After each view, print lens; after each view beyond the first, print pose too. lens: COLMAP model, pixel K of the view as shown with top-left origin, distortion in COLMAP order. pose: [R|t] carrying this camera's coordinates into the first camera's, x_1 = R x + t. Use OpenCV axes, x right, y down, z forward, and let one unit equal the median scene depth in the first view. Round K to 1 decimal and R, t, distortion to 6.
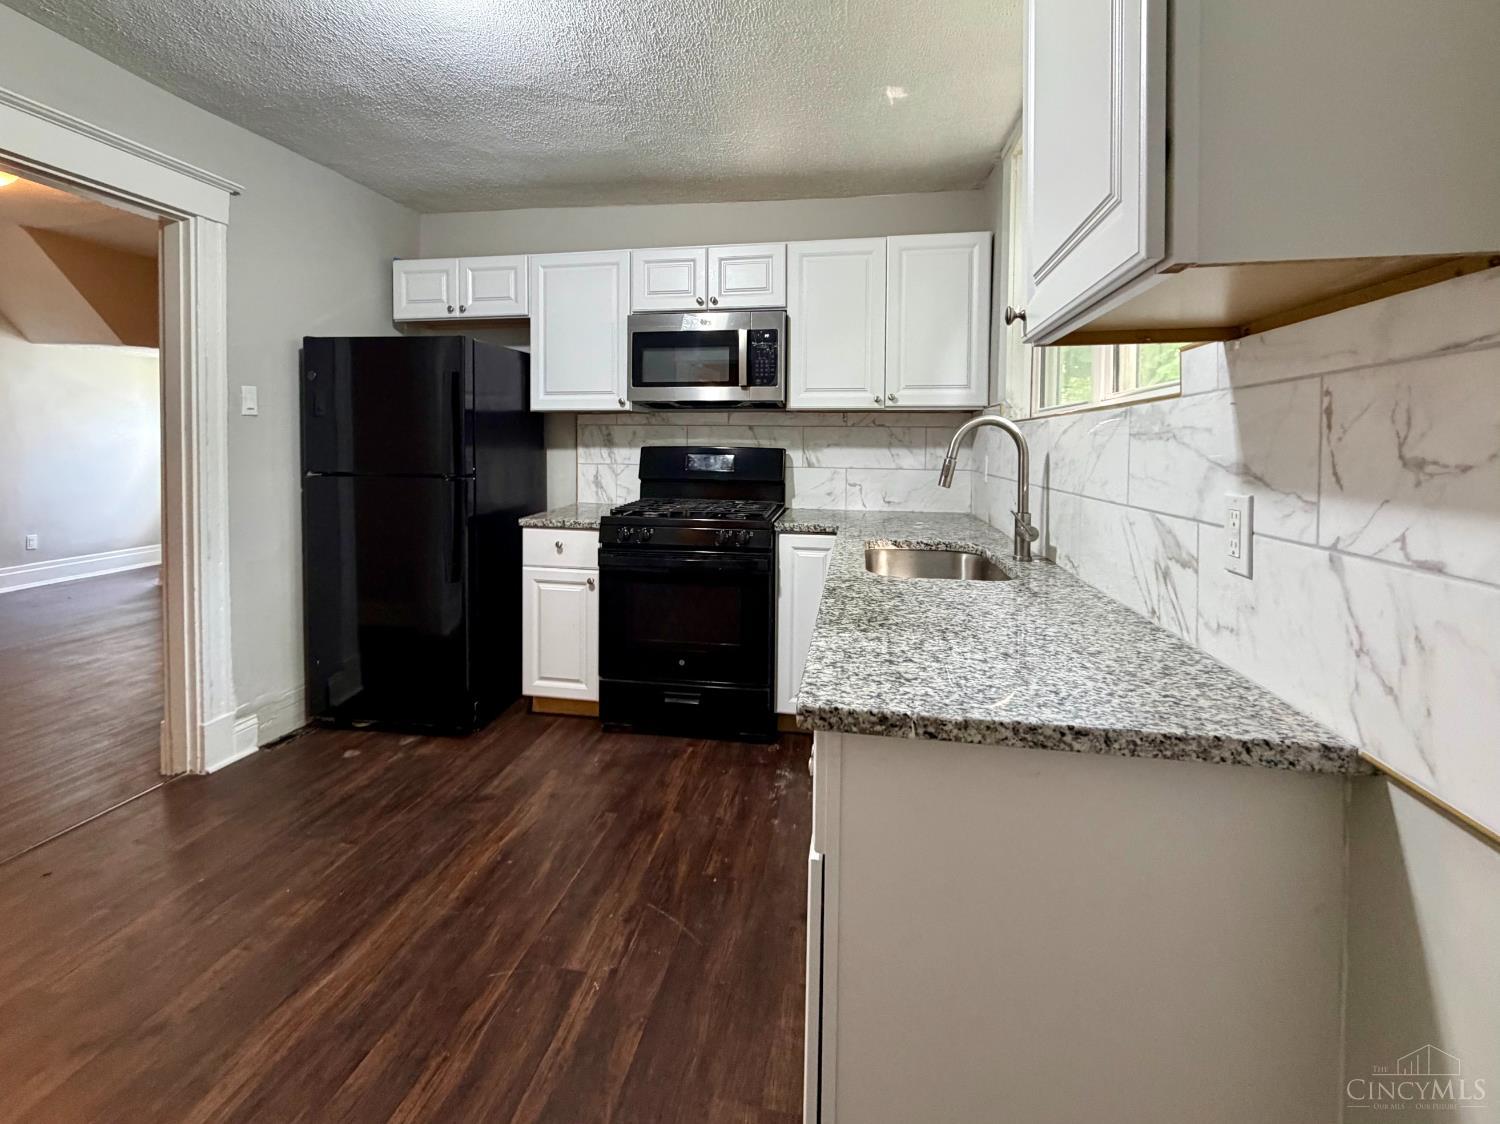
lens RADIAL K [[608.1, 0, 754.8], [0, 608.1, 456.2], [0, 0, 1]] dist [-0.000343, -0.000146]
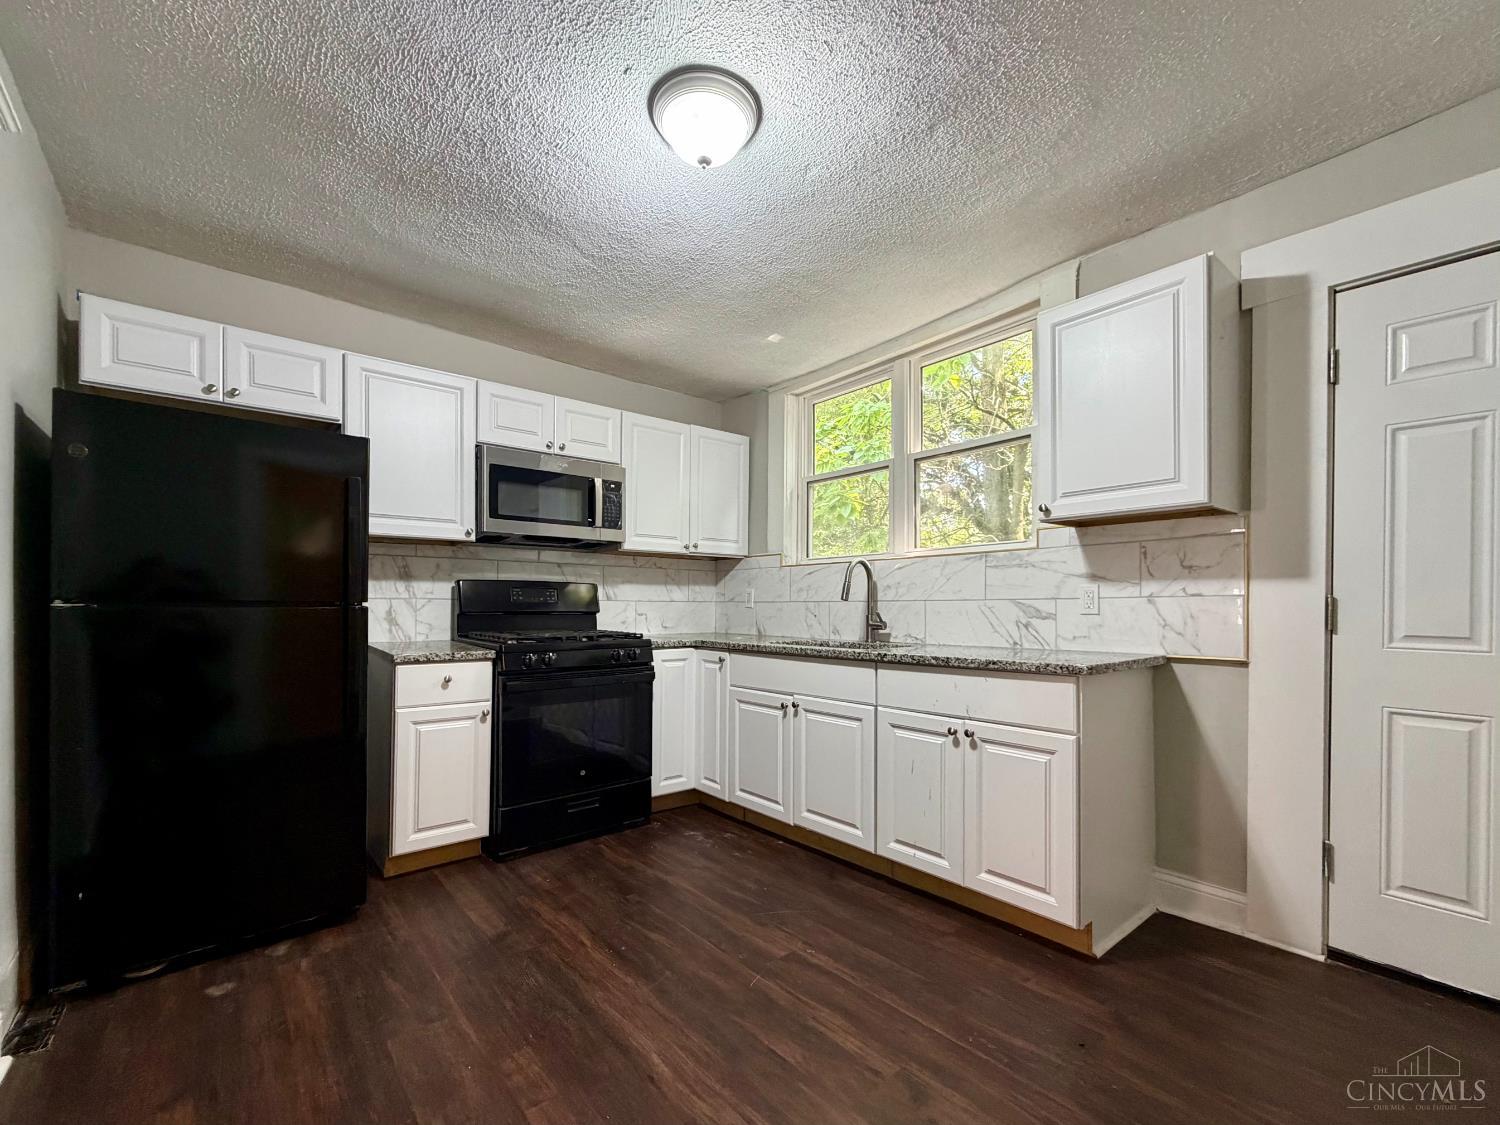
lens RADIAL K [[604.3, 0, 614.1], [0, 604.3, 610.7], [0, 0, 1]] dist [0.000133, 0.000064]
pose [[0.729621, -0.005351, 0.683830, -0.778216], [0.013508, 0.999887, -0.006588, 0.050598], [-0.683718, 0.014044, 0.729611, 0.148469]]
